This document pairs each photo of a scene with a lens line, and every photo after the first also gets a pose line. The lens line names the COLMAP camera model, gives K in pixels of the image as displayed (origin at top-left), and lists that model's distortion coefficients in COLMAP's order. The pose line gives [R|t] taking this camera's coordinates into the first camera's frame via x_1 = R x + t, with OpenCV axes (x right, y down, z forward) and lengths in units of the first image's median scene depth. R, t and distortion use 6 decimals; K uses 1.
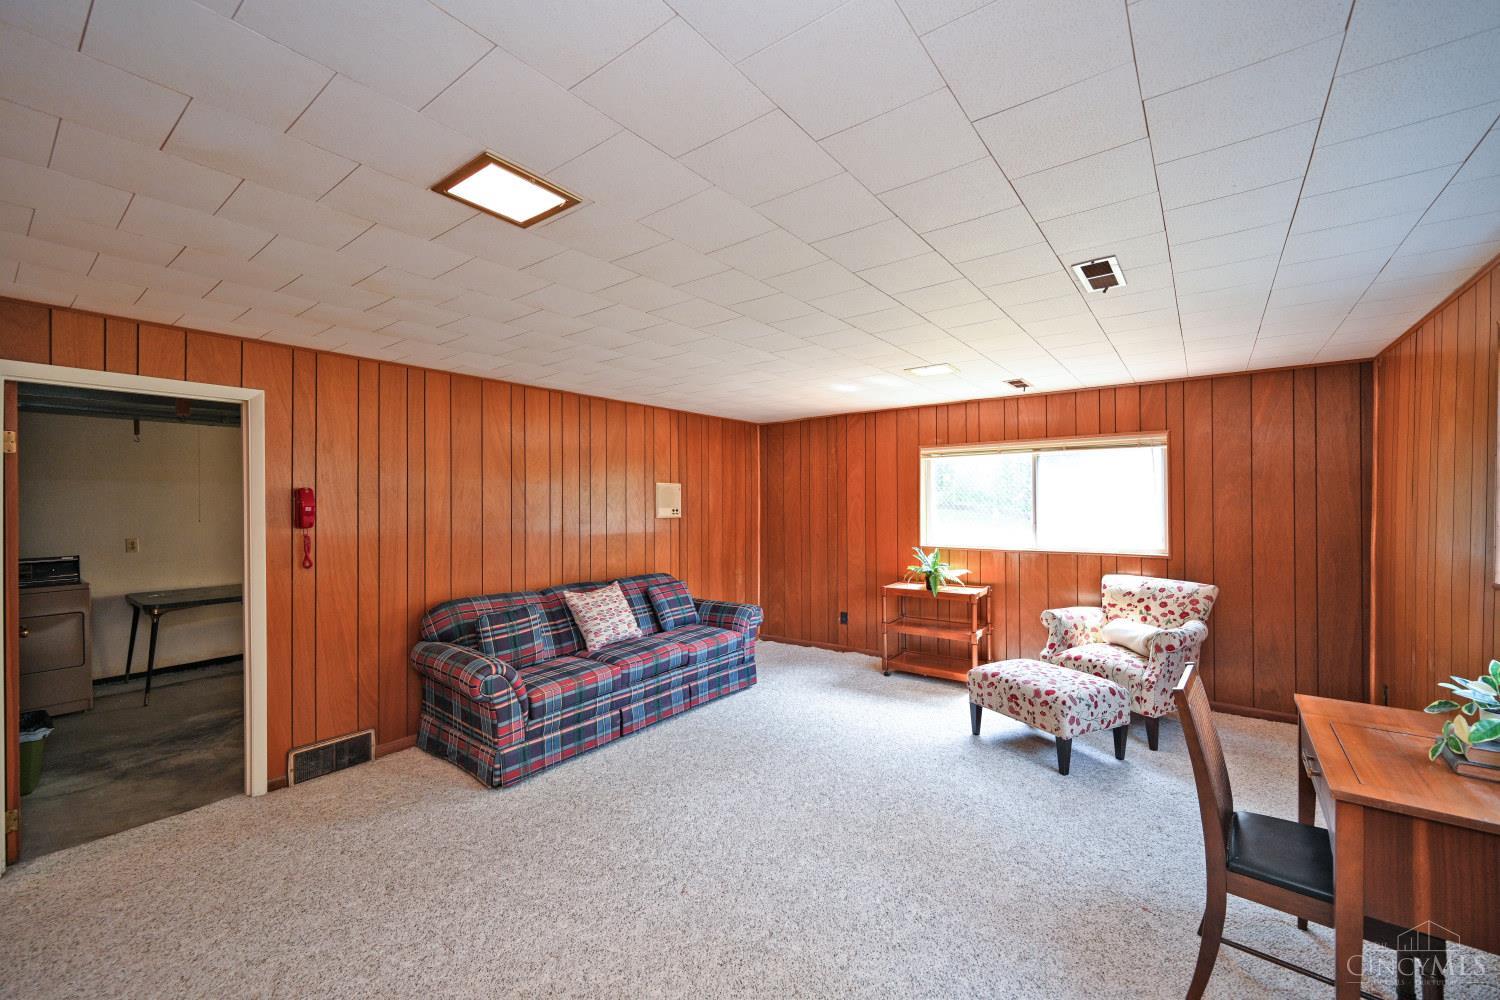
lens RADIAL K [[594.2, 0, 753.5], [0, 594.2, 500.9], [0, 0, 1]] dist [-0.001217, 0.000222]
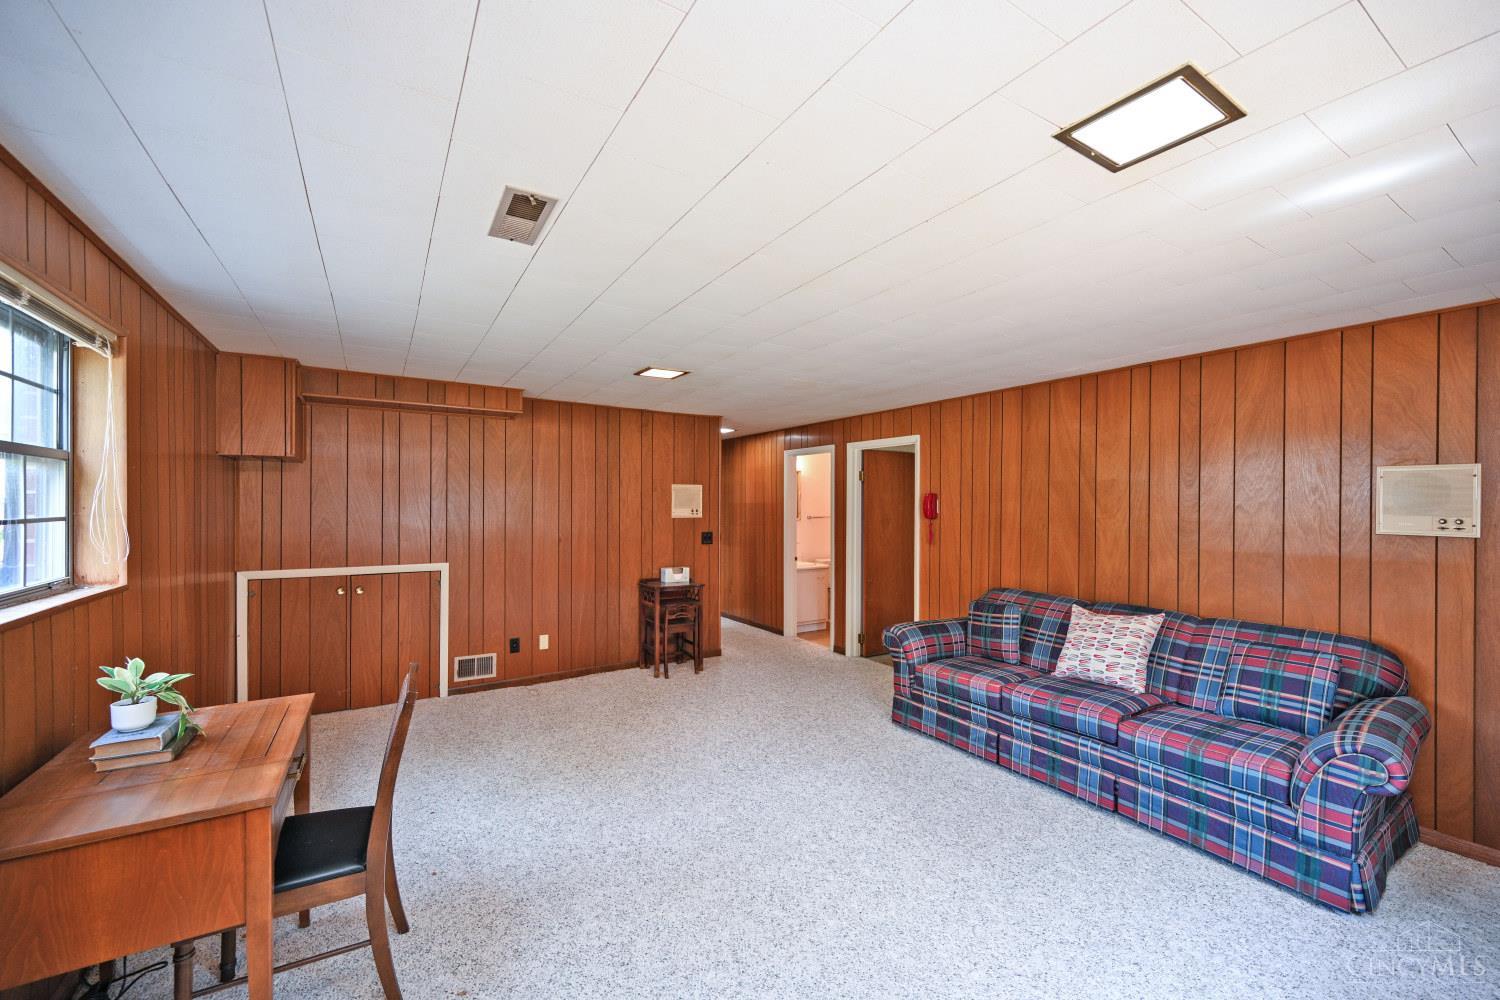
lens RADIAL K [[594.2, 0, 753.5], [0, 594.2, 500.9], [0, 0, 1]] dist [-0.001217, 0.000222]
pose [[-0.346507, 0.001071, -0.938047, 0.662654], [0.001388, 0.999999, 0.000629, -0.002498], [0.938046, -0.001084, -0.346508, 0.852218]]
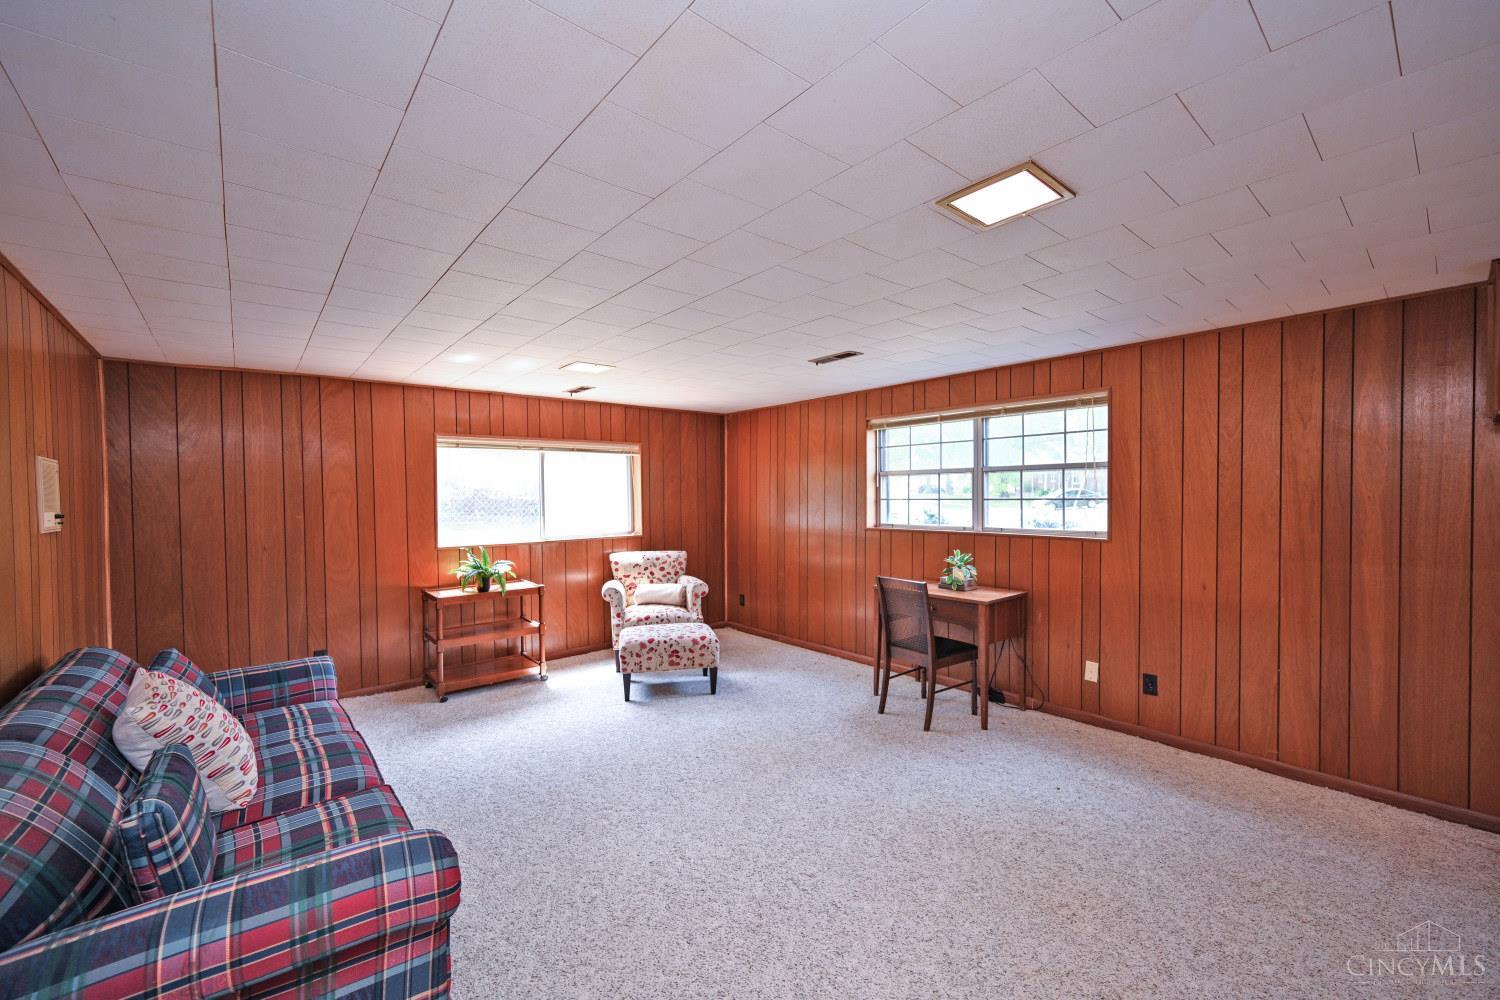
lens RADIAL K [[608.3, 0, 725.9], [0, 608.3, 503.0], [0, 0, 1]] dist [0.000513, 0.000094]
pose [[0.242277, -0.013521, 0.970113, -0.627890], [0.006145, 0.999904, 0.012402, 0.002594], [-0.970188, 0.002957, 0.242337, 0.480997]]
